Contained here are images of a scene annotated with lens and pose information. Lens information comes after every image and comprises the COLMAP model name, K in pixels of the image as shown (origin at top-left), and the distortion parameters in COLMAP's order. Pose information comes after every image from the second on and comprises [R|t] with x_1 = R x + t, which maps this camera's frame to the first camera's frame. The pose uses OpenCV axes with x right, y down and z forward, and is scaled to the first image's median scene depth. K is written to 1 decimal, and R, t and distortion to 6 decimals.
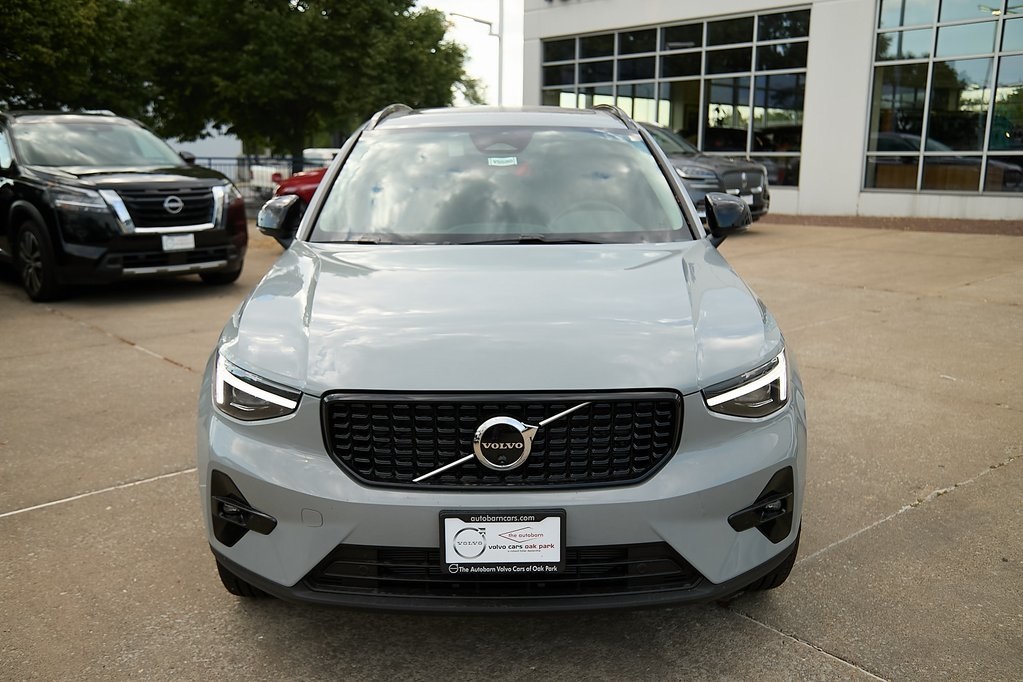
lens RADIAL K [[959.0, 0, 508.1], [0, 959.0, 348.1], [0, 0, 1]] dist [-0.010856, 0.085802]
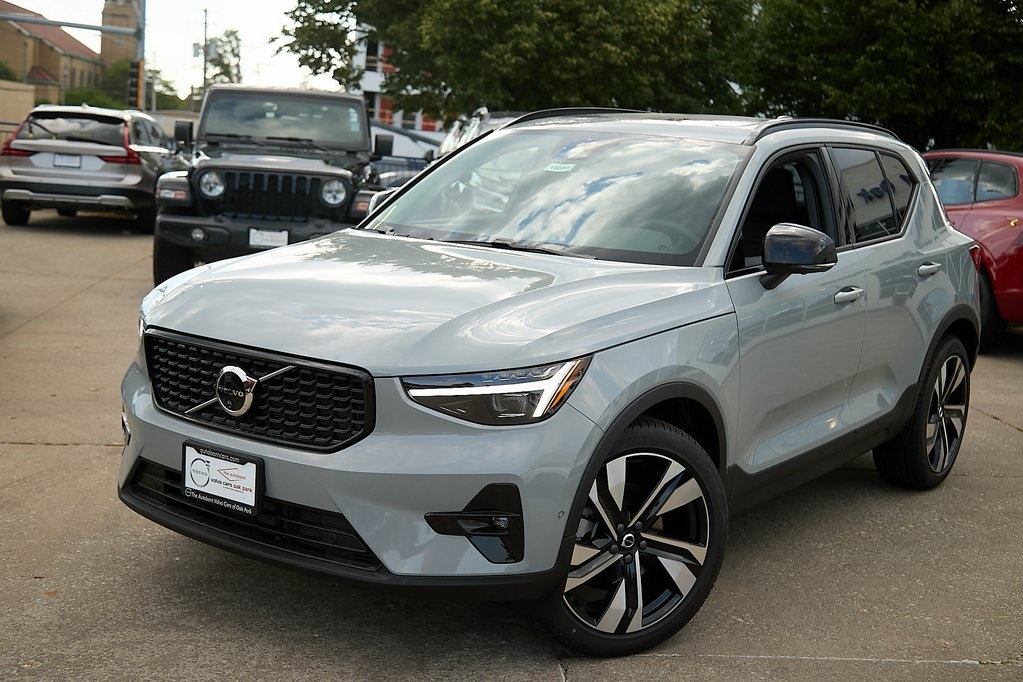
lens RADIAL K [[1341.5, 0, 511.5], [0, 1341.5, 341.0], [0, 0, 1]] dist [-0.024969, 0.098072]
pose [[0.805655, 0.138632, -0.575935, 0.185791], [-0.188611, 0.981665, -0.027547, 0.003770], [0.561557, 0.130821, 0.817031, -0.018727]]
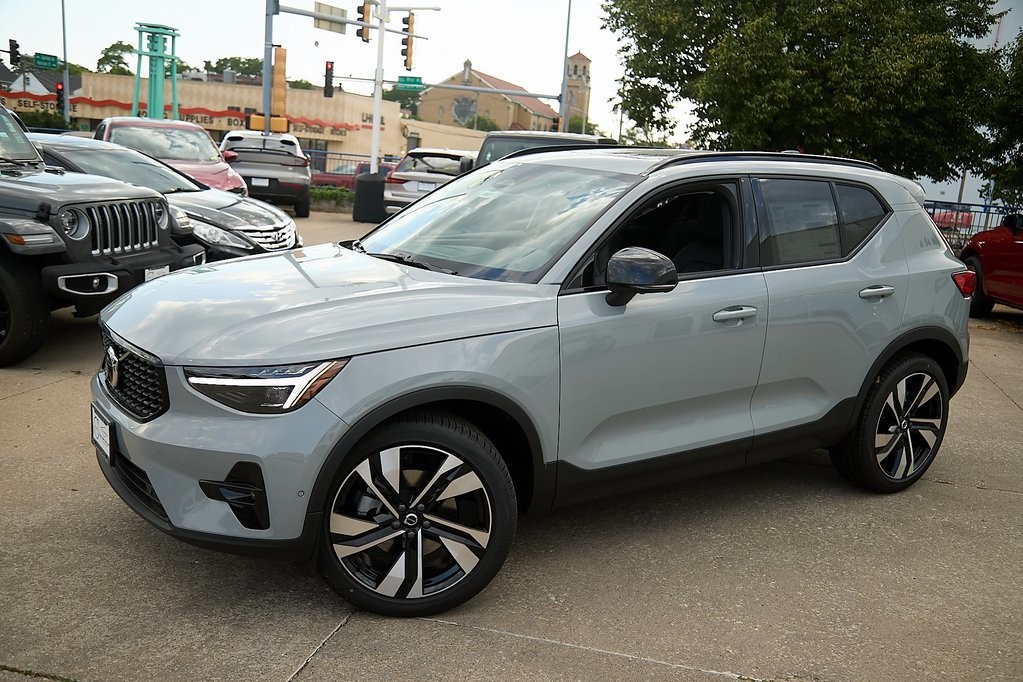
lens RADIAL K [[959.0, 0, 508.1], [0, 959.0, 348.1], [0, 0, 1]] dist [-0.010856, 0.085802]
pose [[0.558724, 0.200937, -0.804644, 0.237946], [-0.238407, 0.968169, 0.076229, -0.029046], [0.794348, 0.149241, 0.588844, 0.099003]]
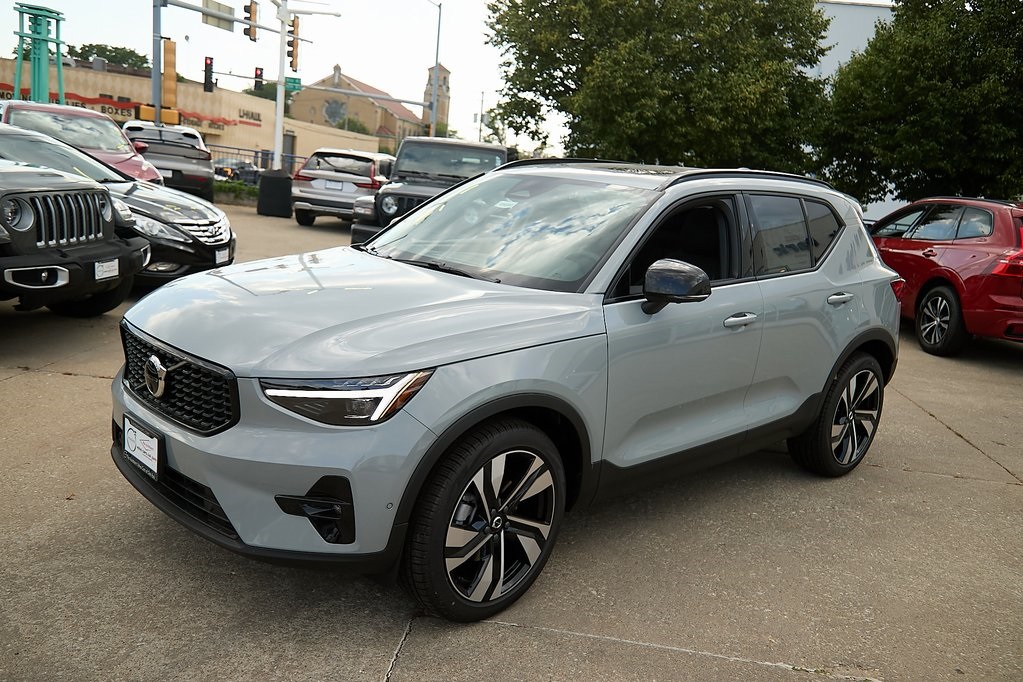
lens RADIAL K [[850.3, 0, 511.5], [0, 850.3, 341.0], [0, 0, 1]] dist [0.139887, -0.064413]
pose [[0.678525, 0.210594, -0.703743, 0.194218], [-0.249807, 0.967078, 0.048541, -0.022224], [0.690797, 0.142864, 0.708795, 0.073607]]
